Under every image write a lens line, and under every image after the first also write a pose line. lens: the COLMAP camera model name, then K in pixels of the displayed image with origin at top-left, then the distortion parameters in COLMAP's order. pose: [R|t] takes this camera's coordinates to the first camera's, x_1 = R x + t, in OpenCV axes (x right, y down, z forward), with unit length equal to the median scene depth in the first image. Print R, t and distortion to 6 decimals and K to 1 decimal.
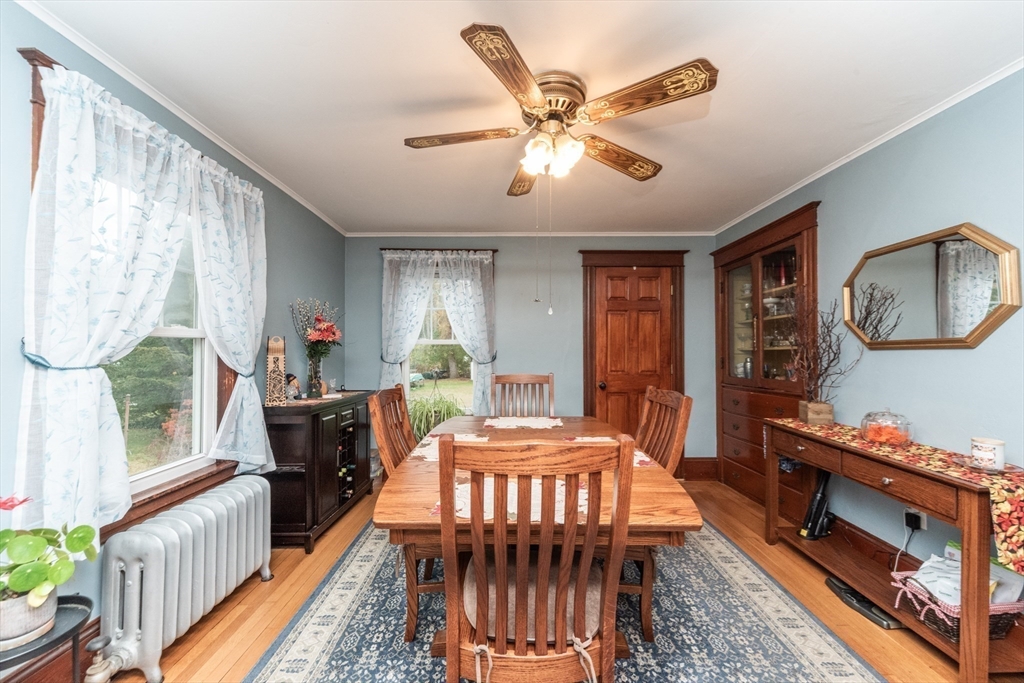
lens RADIAL K [[376.3, 0, 508.3], [0, 376.3, 342.4], [0, 0, 1]] dist [-0.001799, 0.000061]
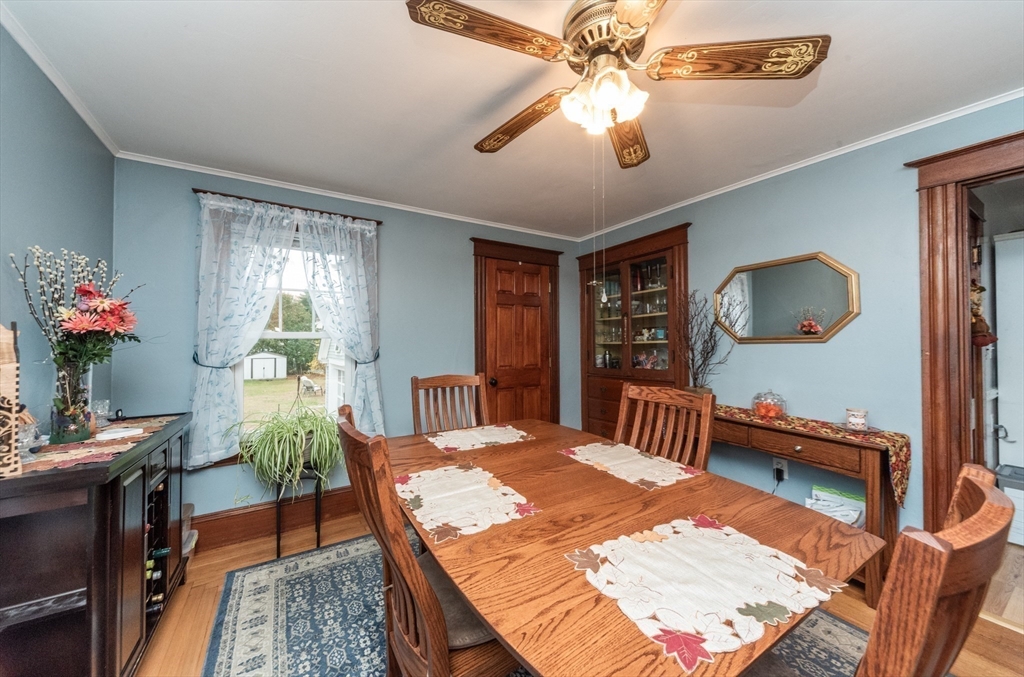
lens RADIAL K [[360.4, 0, 507.2], [0, 360.4, 333.3], [0, 0, 1]] dist [0.005741, -0.001589]
pose [[0.859038, 0.008868, 0.511834, -0.197713], [-0.004659, 0.999944, -0.009505, -0.000490], [-0.511890, 0.005781, 0.859032, 0.201319]]
